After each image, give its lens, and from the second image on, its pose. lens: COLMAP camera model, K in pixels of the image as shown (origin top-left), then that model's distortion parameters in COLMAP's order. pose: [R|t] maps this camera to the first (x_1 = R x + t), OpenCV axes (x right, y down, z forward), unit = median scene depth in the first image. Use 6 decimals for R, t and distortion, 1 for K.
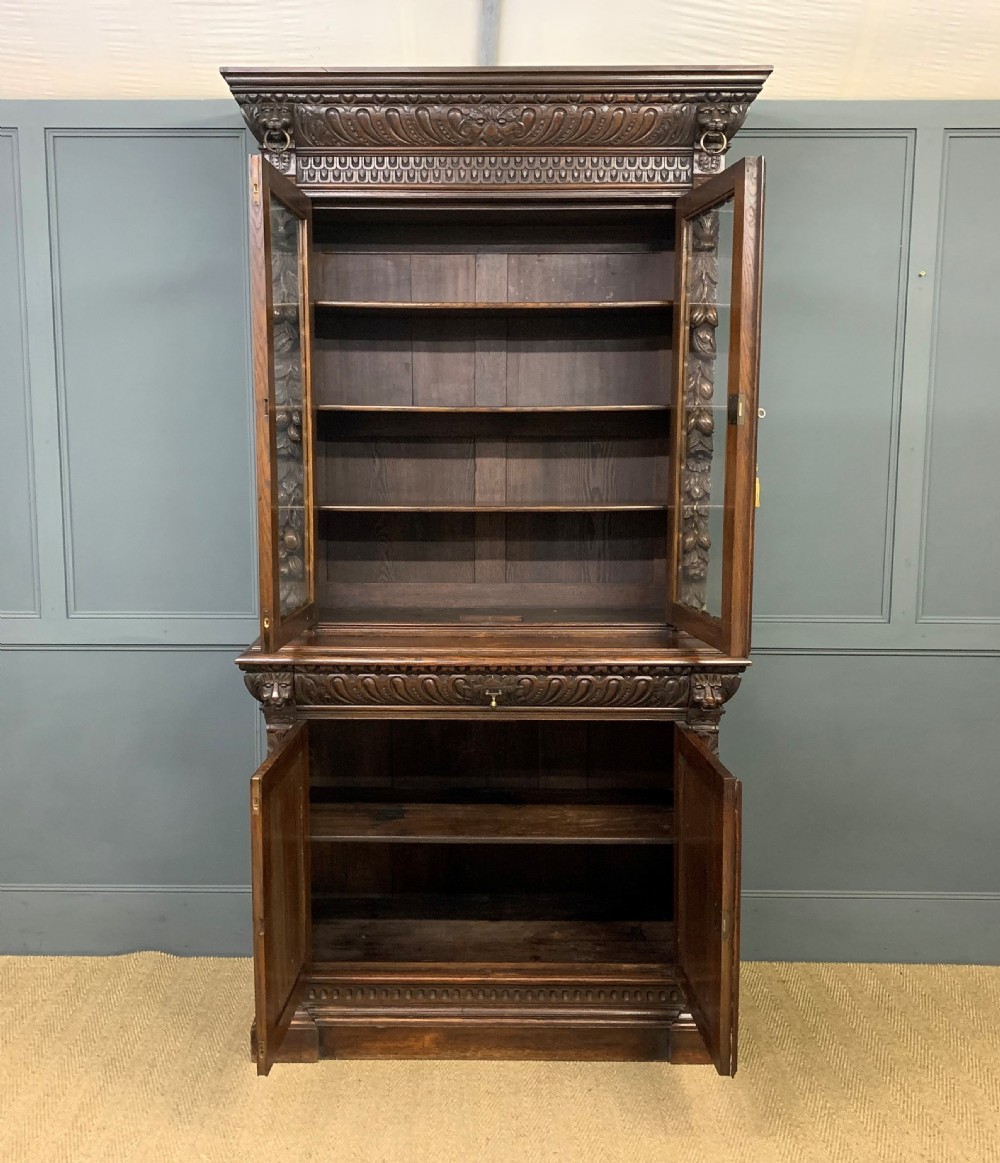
lens RADIAL K [[1211.8, 0, 458.6], [0, 1211.8, 565.1], [0, 0, 1]] dist [0.165013, -0.426903]
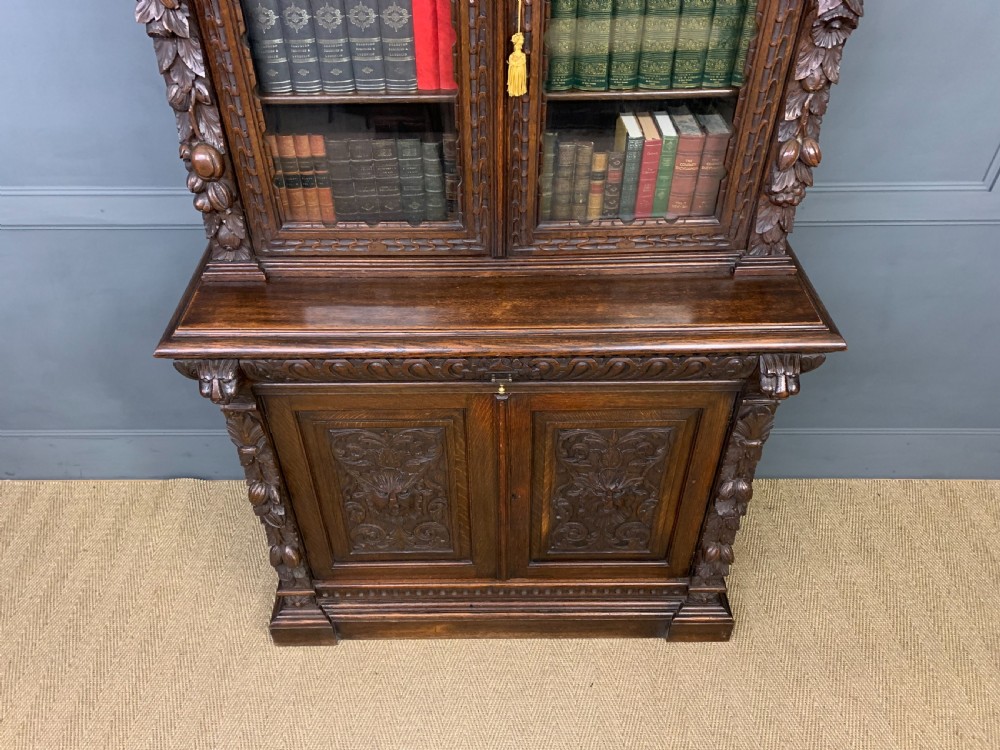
lens RADIAL K [[773.6, 0, 485.5], [0, 773.6, 382.7], [0, 0, 1]] dist [0.068643, -0.118843]
pose [[0.999904, -0.013747, -0.001842, 0.019327], [0.012313, 0.818647, 0.574165, -0.173405], [-0.006386, -0.574132, 0.818738, 0.584318]]
